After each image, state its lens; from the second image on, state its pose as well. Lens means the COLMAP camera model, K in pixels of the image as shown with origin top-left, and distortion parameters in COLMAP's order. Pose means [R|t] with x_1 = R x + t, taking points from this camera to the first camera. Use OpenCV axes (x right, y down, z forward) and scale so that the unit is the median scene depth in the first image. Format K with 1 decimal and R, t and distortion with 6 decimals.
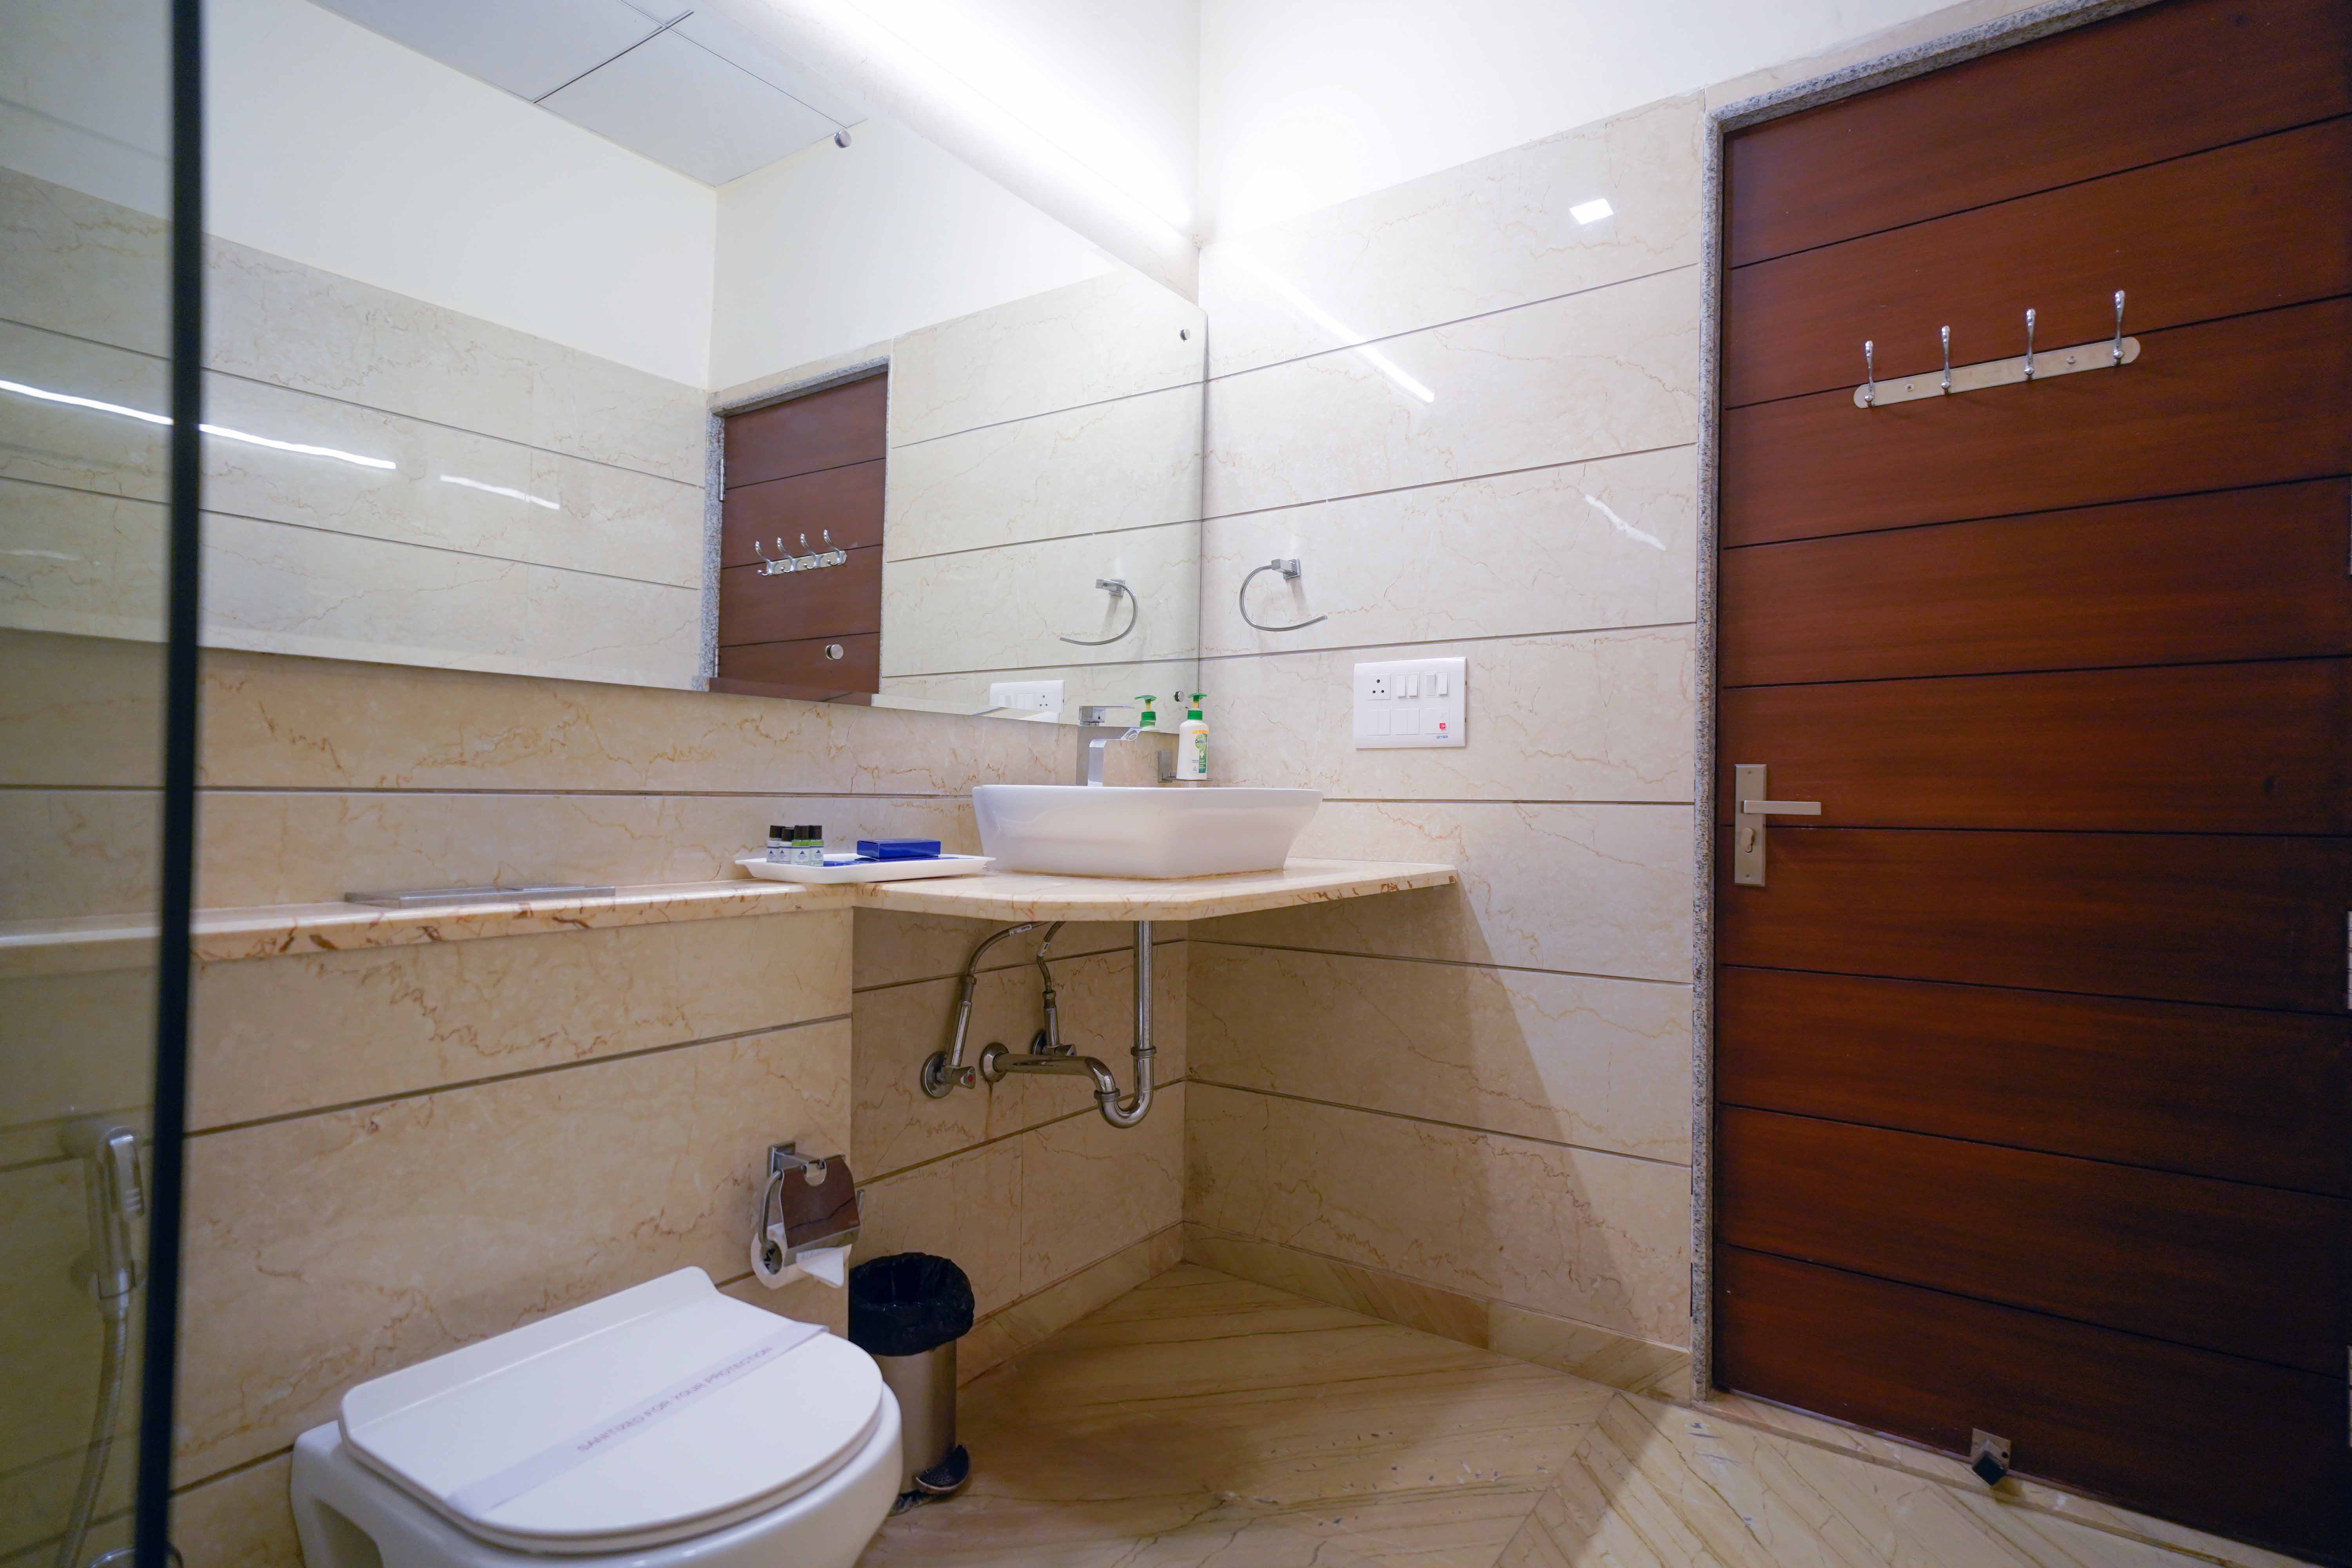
lens RADIAL K [[1209.1, 0, 1190.7], [0, 1209.1, 773.7], [0, 0, 1]] dist [0.020745, 0.006613]
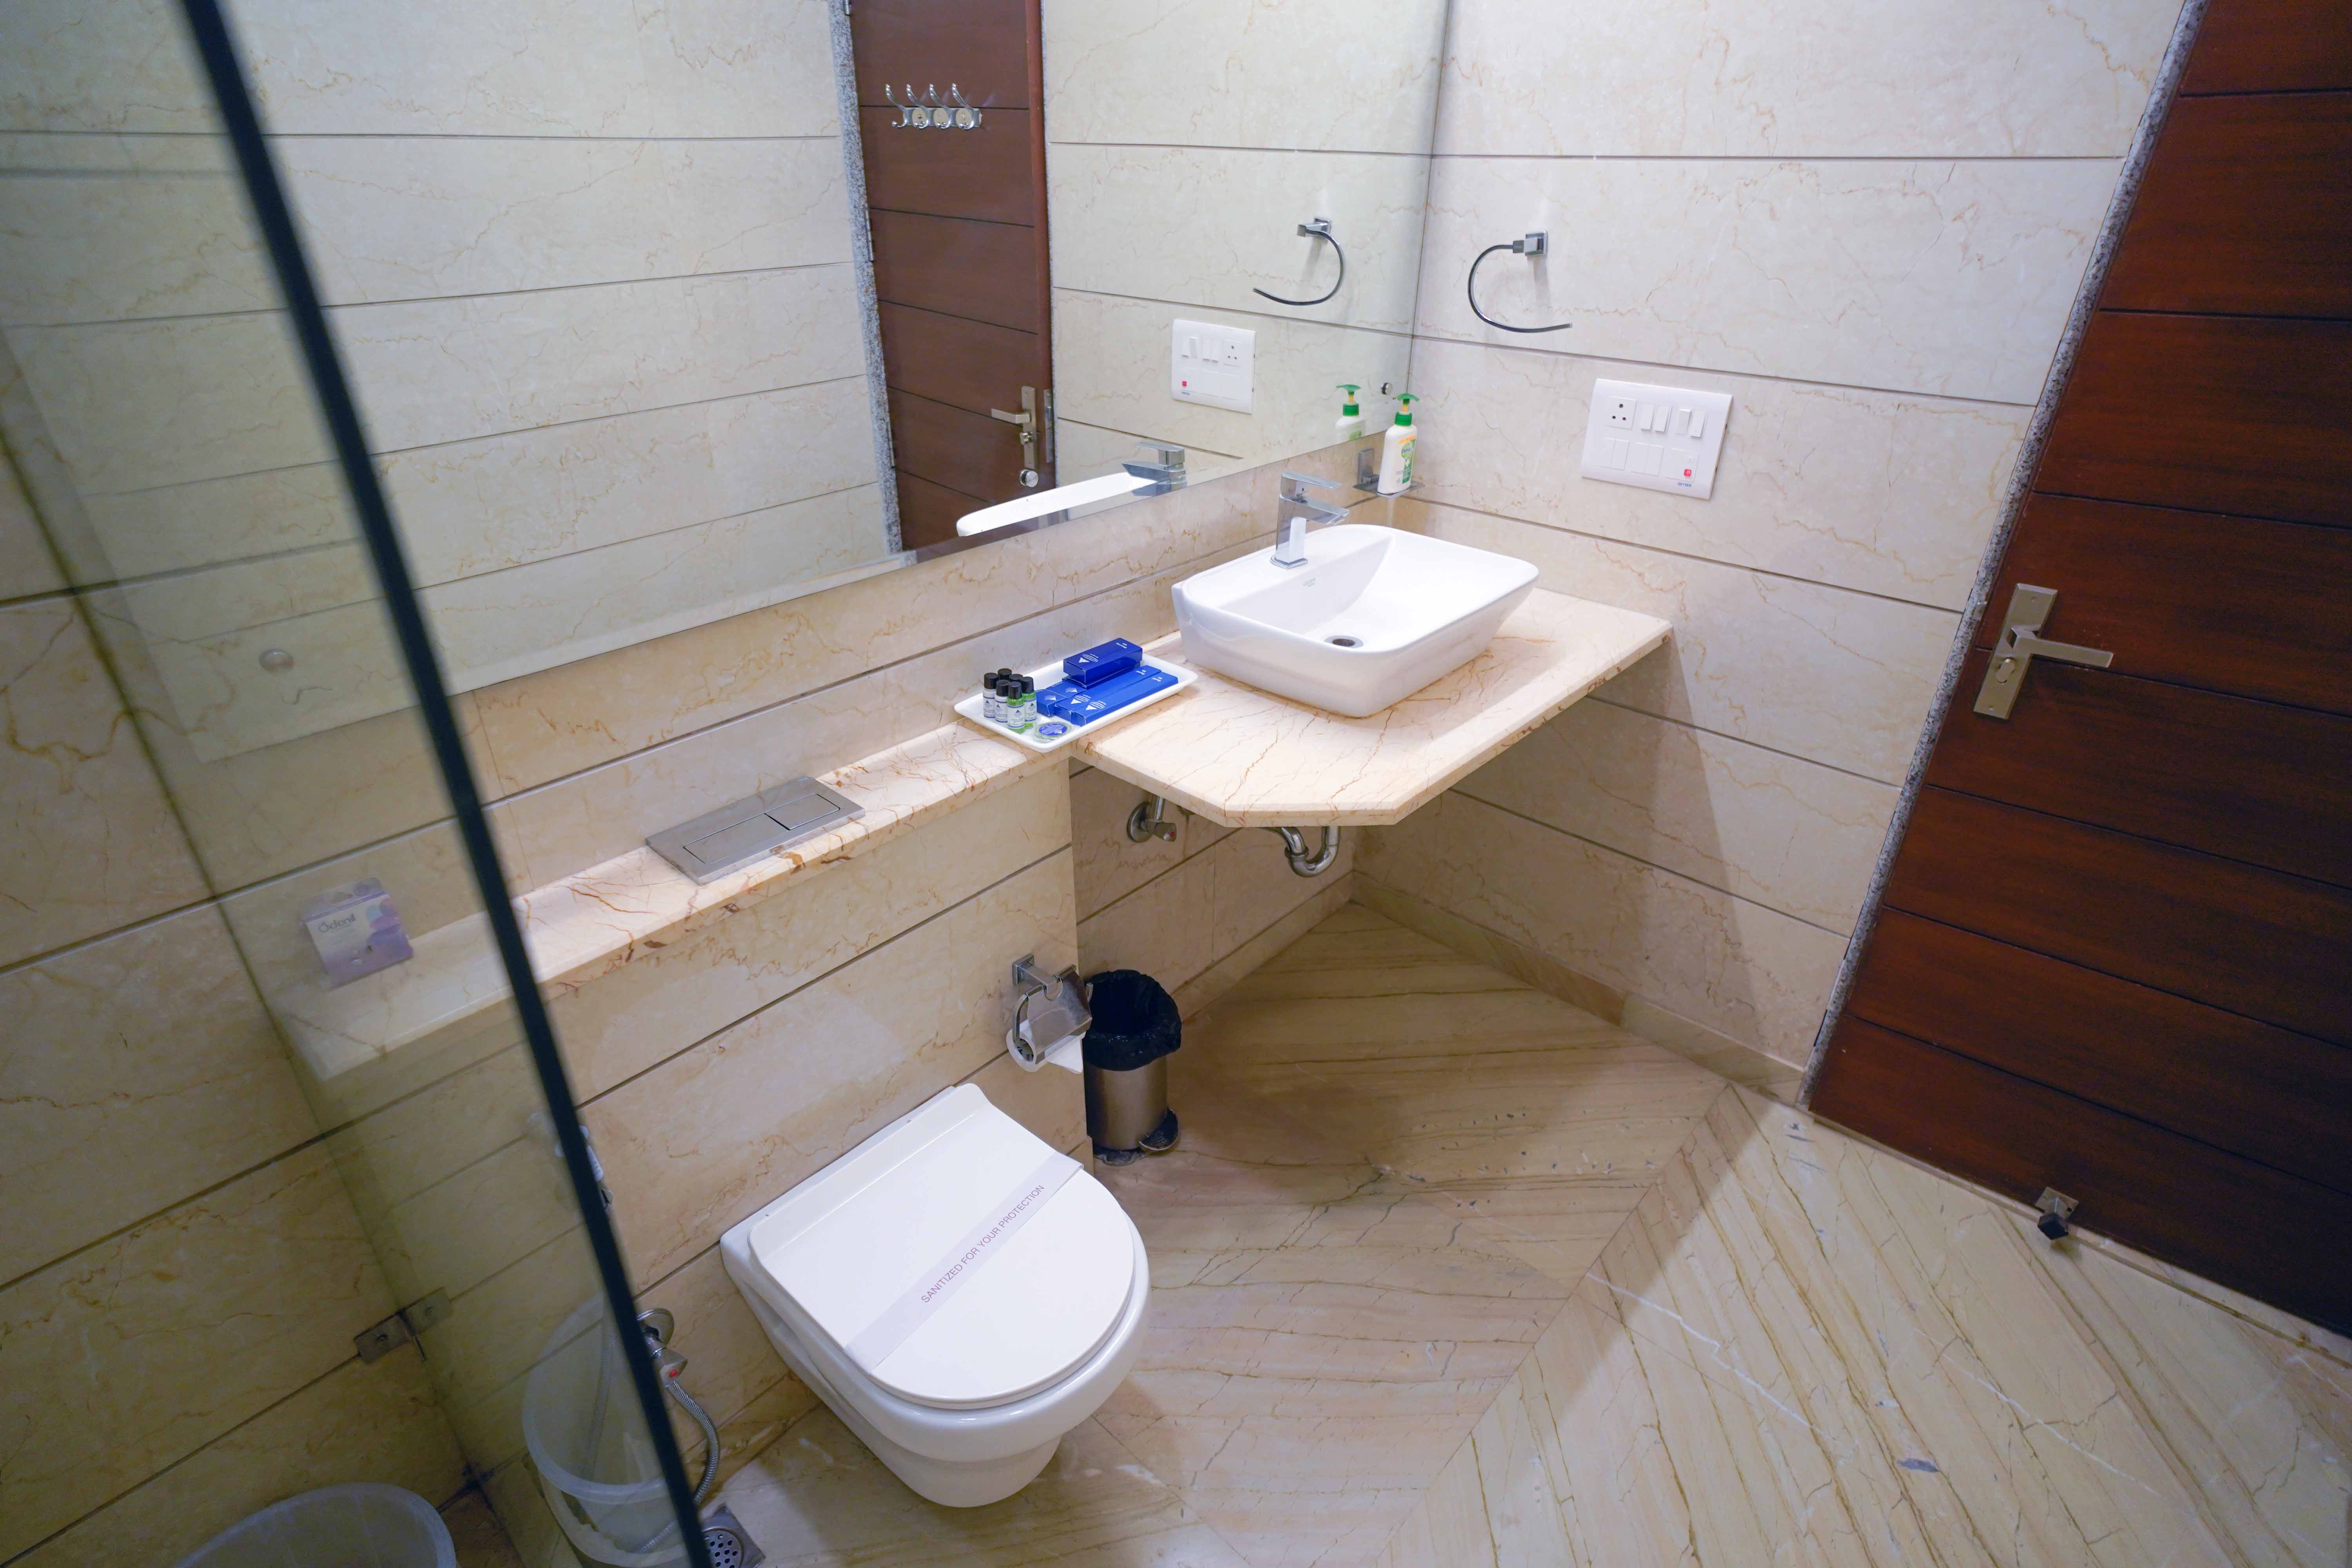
lens RADIAL K [[1209.1, 0, 1179.7], [0, 1209.1, 778.1], [0, 0, 1]] dist [0.020745, 0.006613]
pose [[0.990853, 0.060442, -0.120651, -0.045918], [0.006675, 0.871036, 0.491174, -0.327408], [0.134778, -0.487487, 0.862665, 0.082052]]
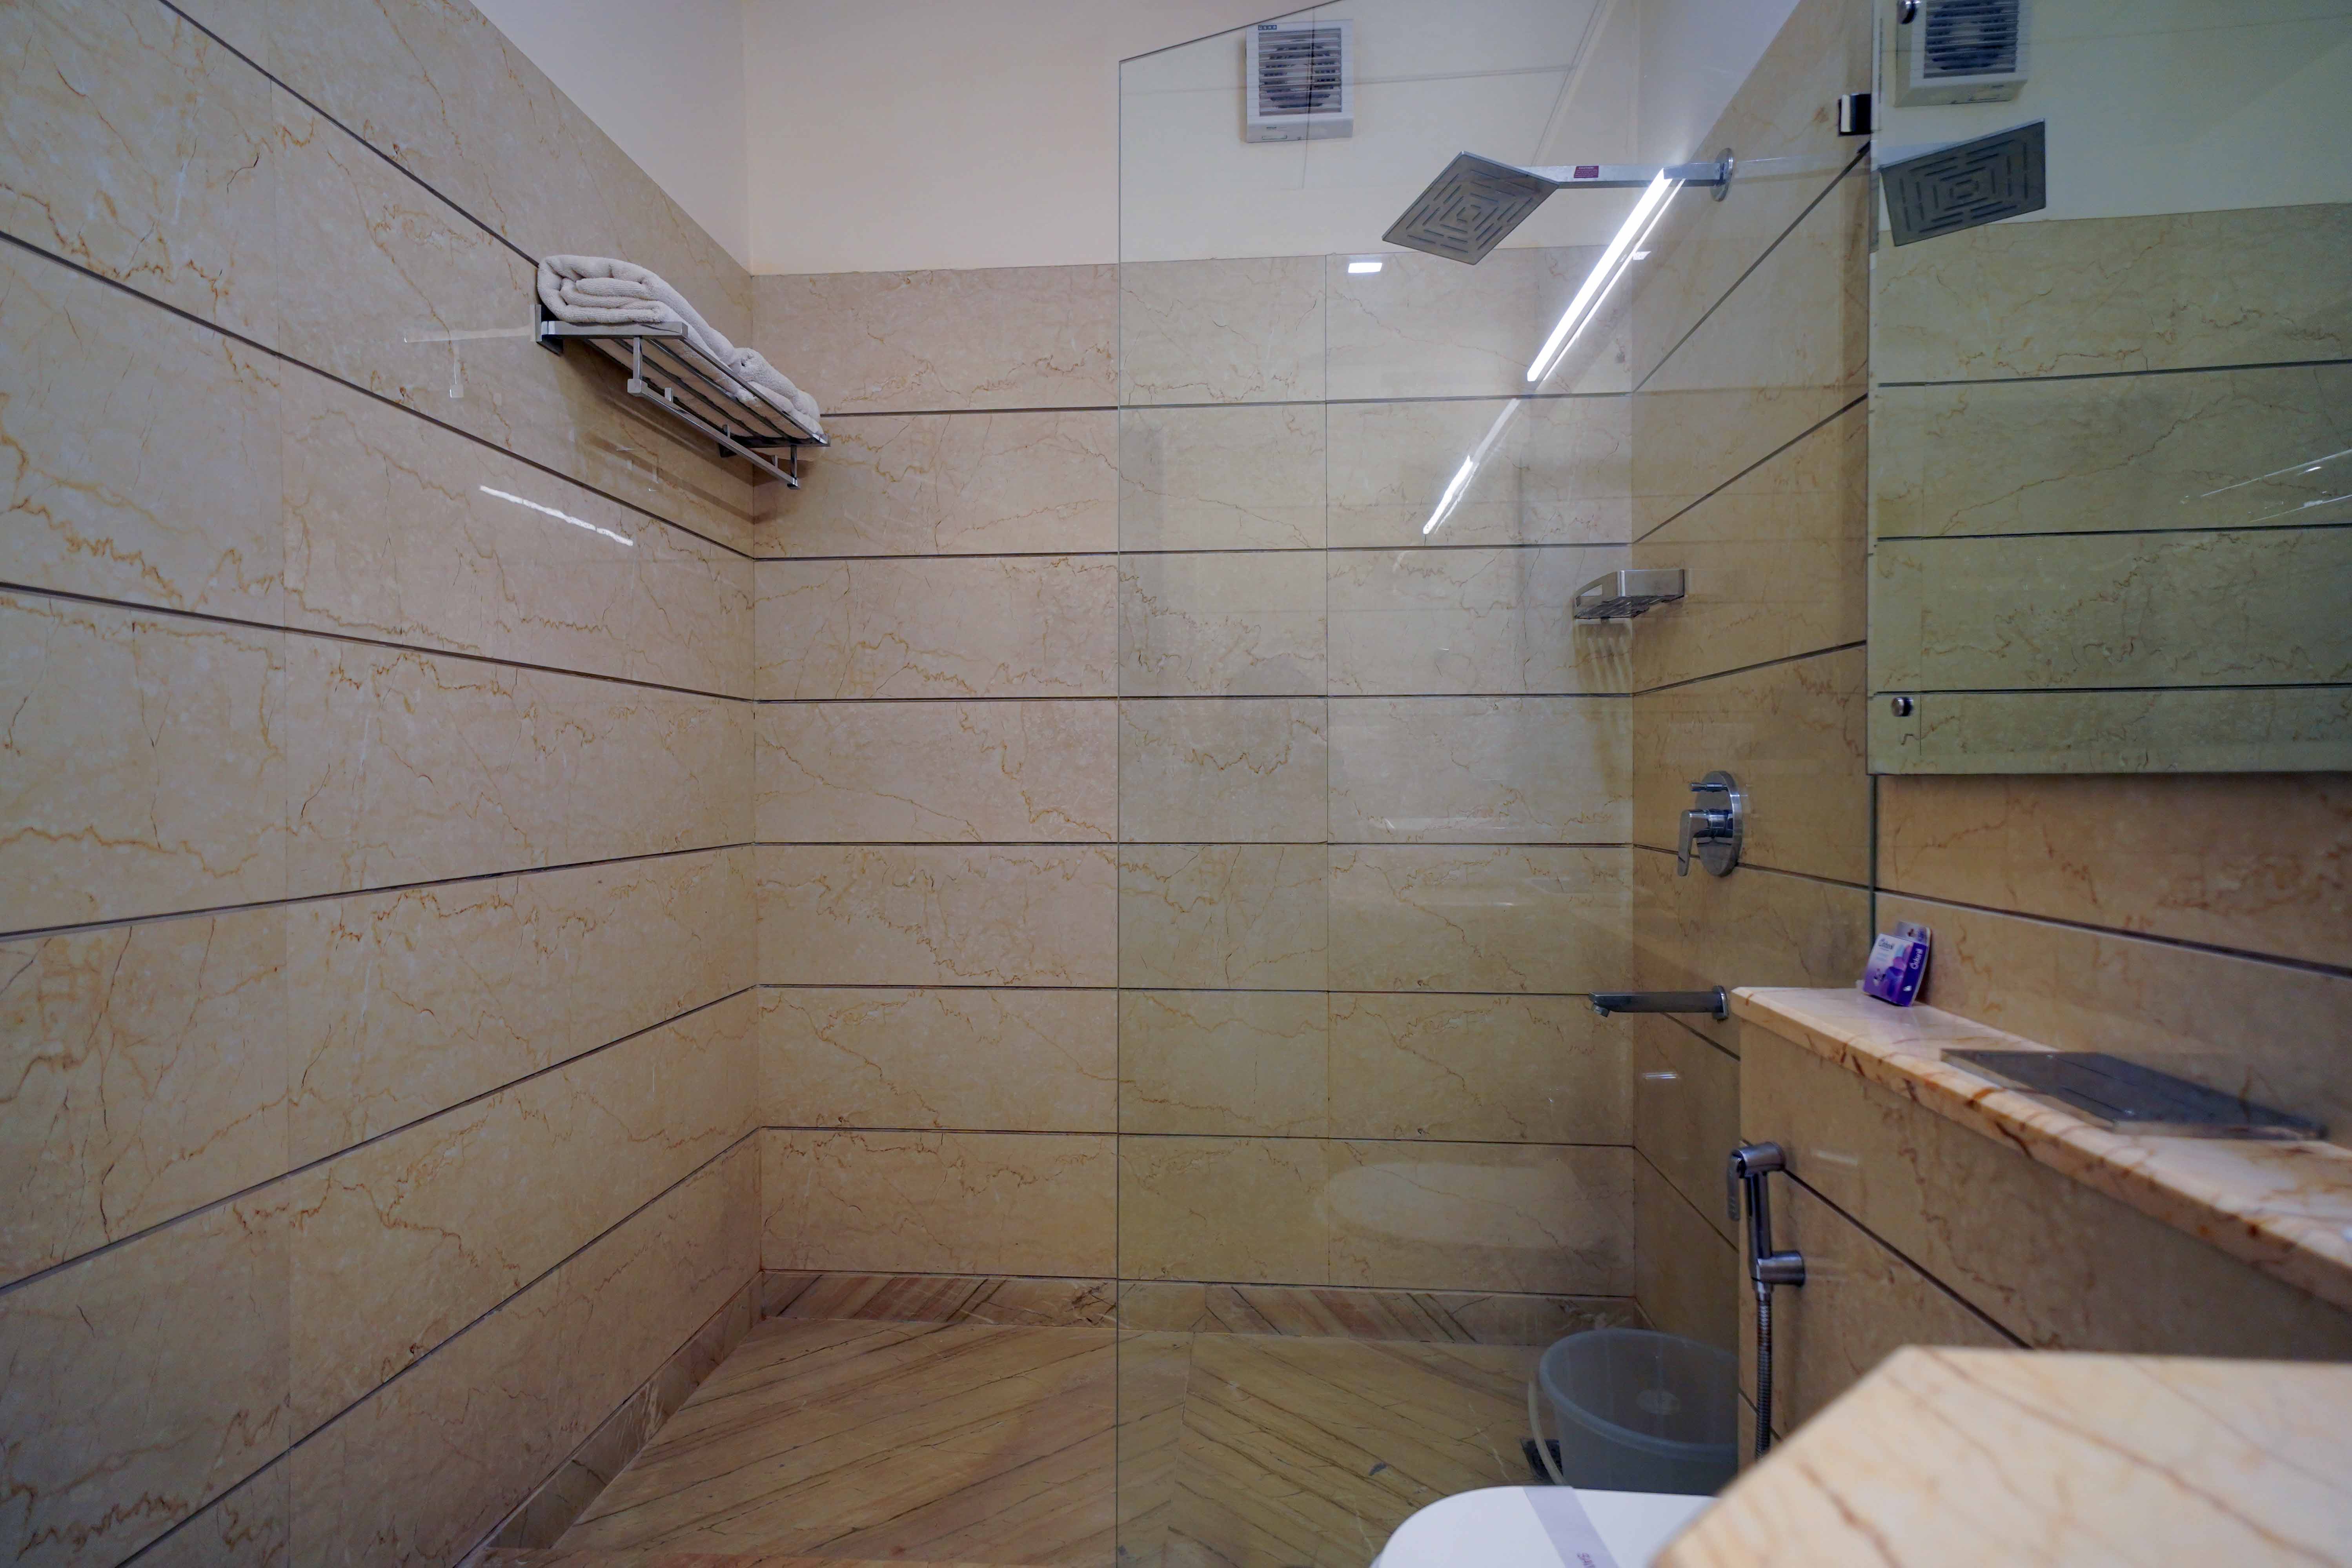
lens RADIAL K [[1209.0, 0, 1176.6], [0, 1209.0, 782.8], [0, 0, 1]] dist [0.020745, 0.006613]
pose [[-0.863215, -0.003193, -0.504826, 0.176884], [0.008253, 0.999757, -0.020435, -0.048559], [0.504769, -0.021806, -0.862979, 0.922632]]
